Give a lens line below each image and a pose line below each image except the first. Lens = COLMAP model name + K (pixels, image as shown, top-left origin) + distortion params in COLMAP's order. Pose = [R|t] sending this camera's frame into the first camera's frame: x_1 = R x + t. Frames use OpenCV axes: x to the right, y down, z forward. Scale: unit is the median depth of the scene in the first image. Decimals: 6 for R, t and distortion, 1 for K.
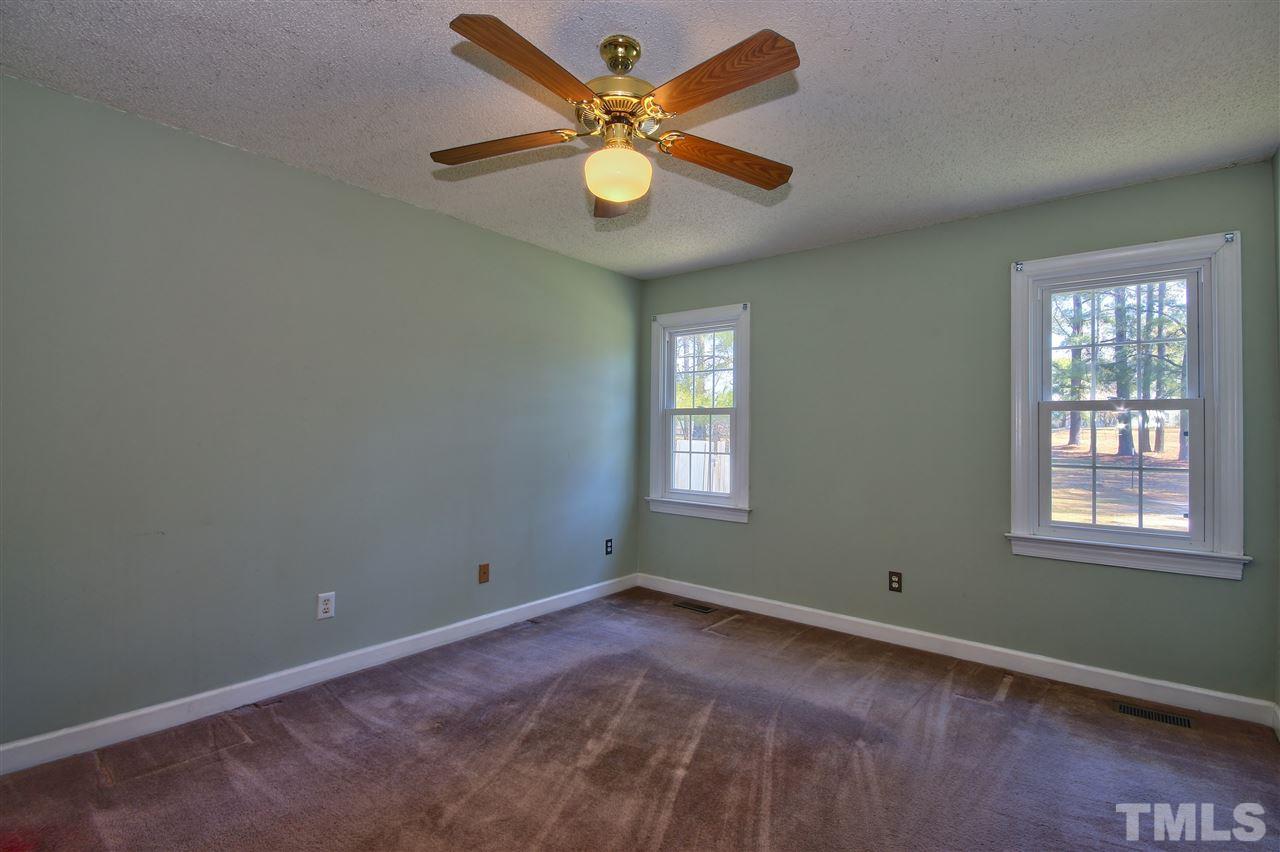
lens RADIAL K [[594.8, 0, 634.9], [0, 594.8, 422.5], [0, 0, 1]] dist [0.001144, -0.000474]
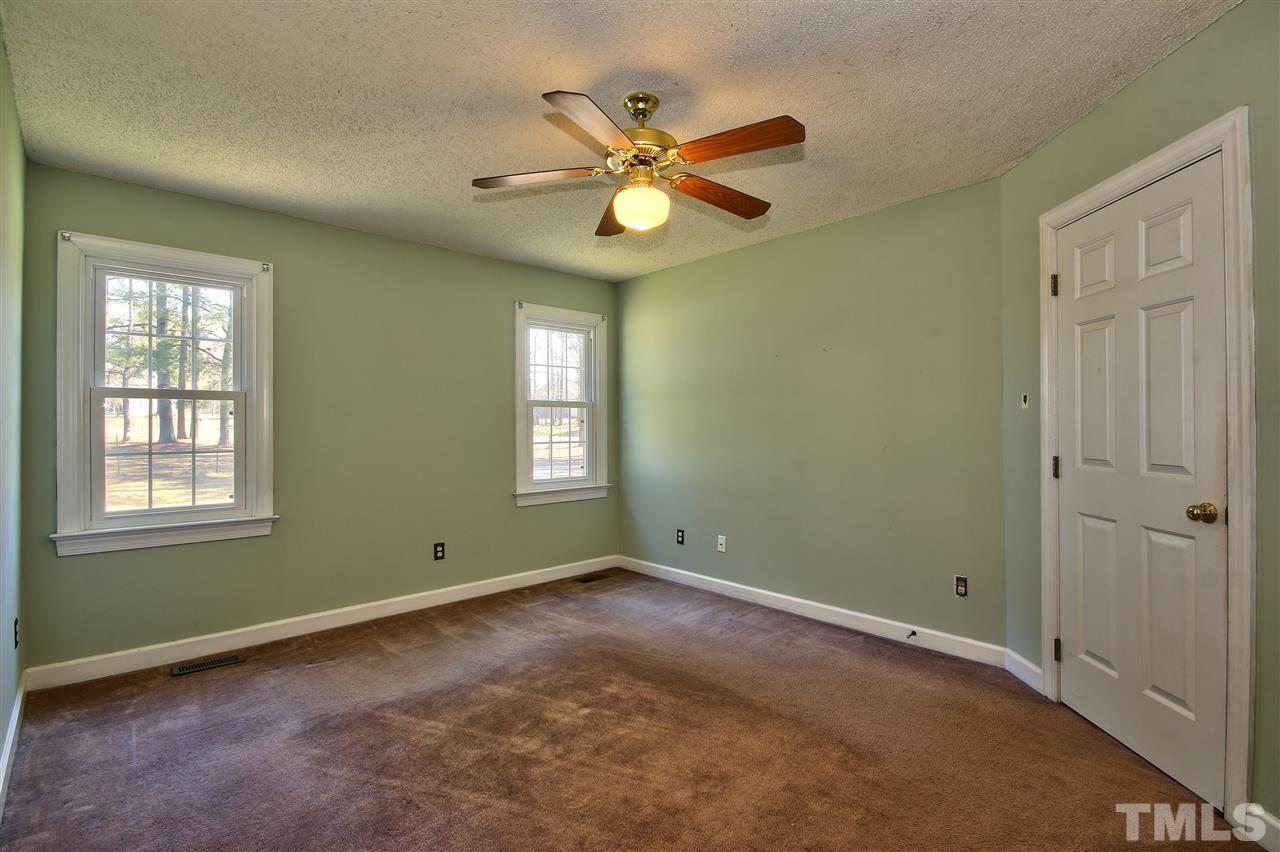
lens RADIAL K [[561.5, 0, 639.5], [0, 561.5, 421.1], [0, 0, 1]] dist [-0.033815, -0.000233]
pose [[0.140018, -0.006766, 0.990126, -0.475512], [-0.012856, 0.999880, 0.008651, 0.000801], [-0.990066, -0.013941, 0.139914, 0.386389]]
